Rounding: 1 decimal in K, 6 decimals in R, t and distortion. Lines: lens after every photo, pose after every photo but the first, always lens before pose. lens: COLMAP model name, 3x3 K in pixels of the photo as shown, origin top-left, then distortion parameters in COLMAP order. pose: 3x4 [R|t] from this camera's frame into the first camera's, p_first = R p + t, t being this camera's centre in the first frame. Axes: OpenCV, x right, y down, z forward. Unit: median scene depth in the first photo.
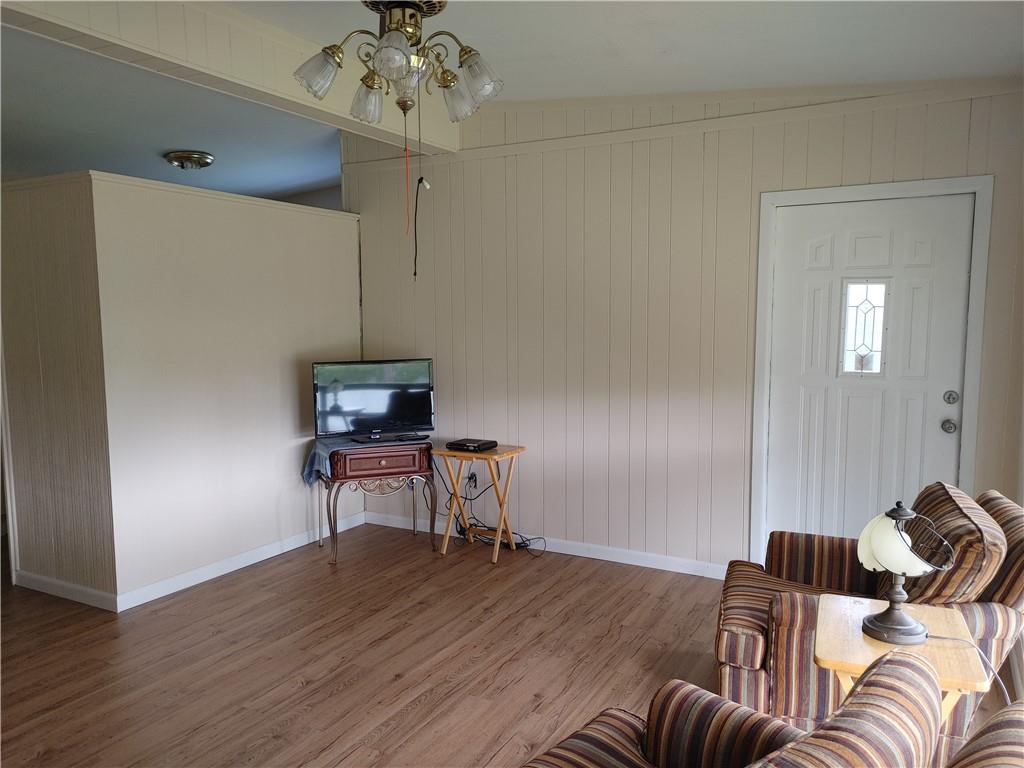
lens RADIAL K [[785.7, 0, 515.9], [0, 785.7, 386.2], [0, 0, 1]] dist [0.064192, -0.068205]
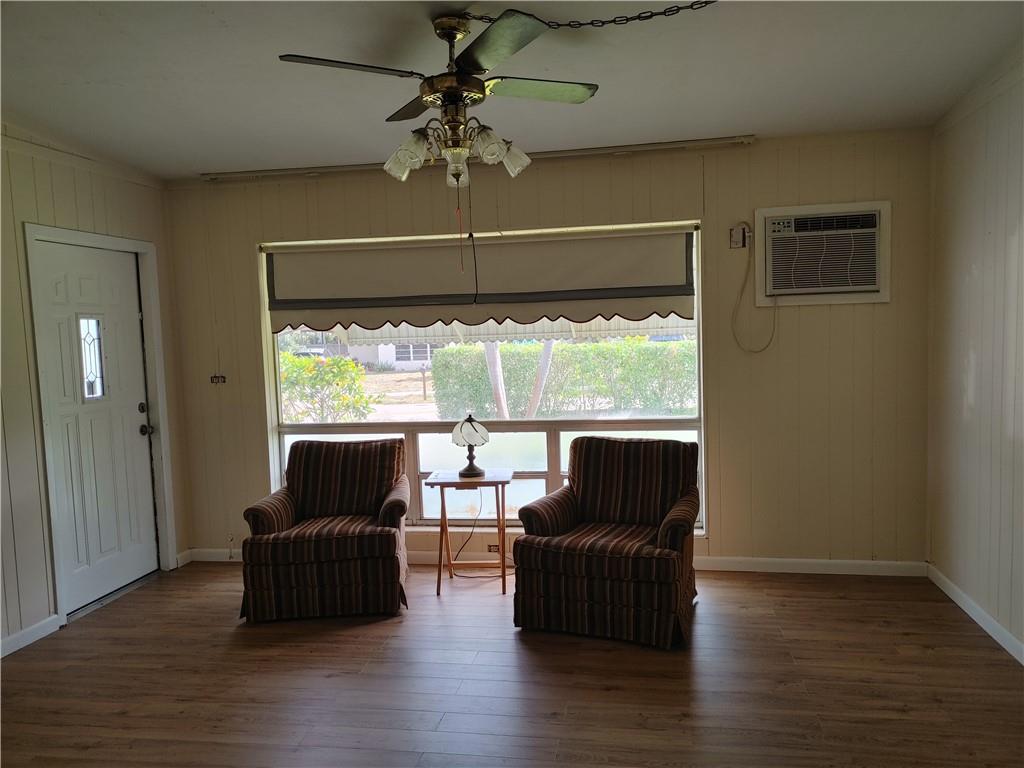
lens RADIAL K [[785.7, 0, 512.1], [0, 785.7, 394.8], [0, 0, 1]] dist [0.064192, -0.068205]
pose [[-0.321540, -0.066714, 0.944543, -0.879466], [0.122328, 0.986229, 0.111301, -0.078393], [-0.938961, 0.151332, -0.308951, 0.840896]]
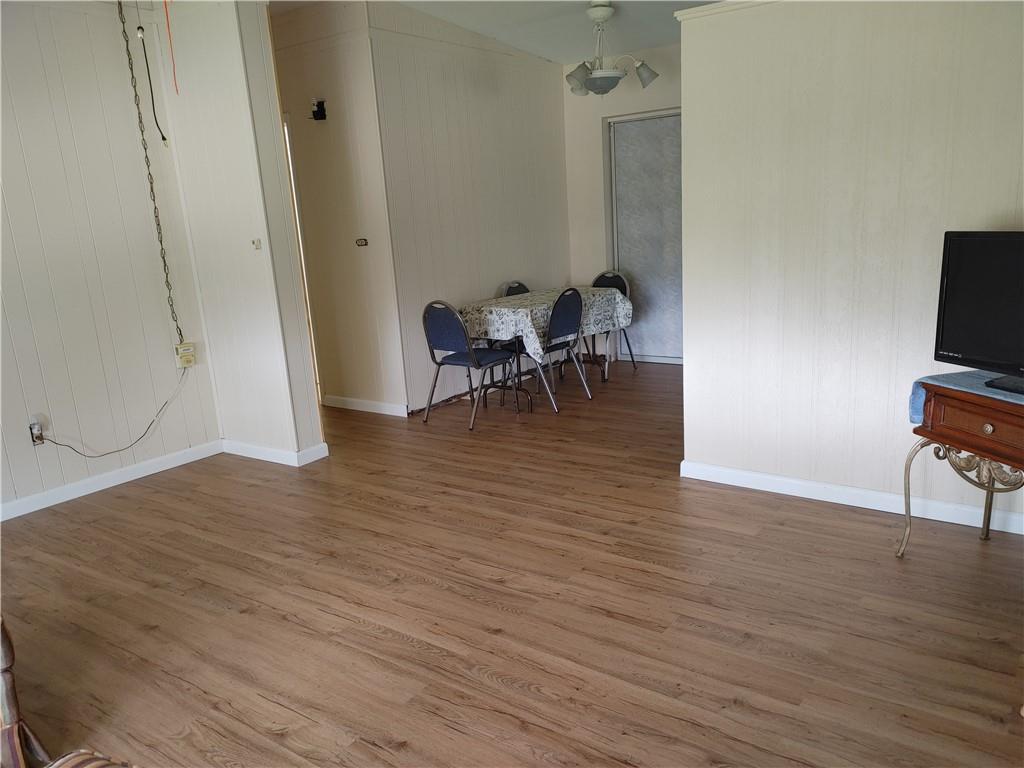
lens RADIAL K [[785.7, 0, 512.5], [0, 785.7, 385.0], [0, 0, 1]] dist [0.064192, -0.068205]
pose [[-0.131969, 0.227933, -0.964692, 0.483596], [-0.037301, 0.971373, 0.234614, -0.057102], [0.990552, 0.066946, -0.119689, 0.930876]]
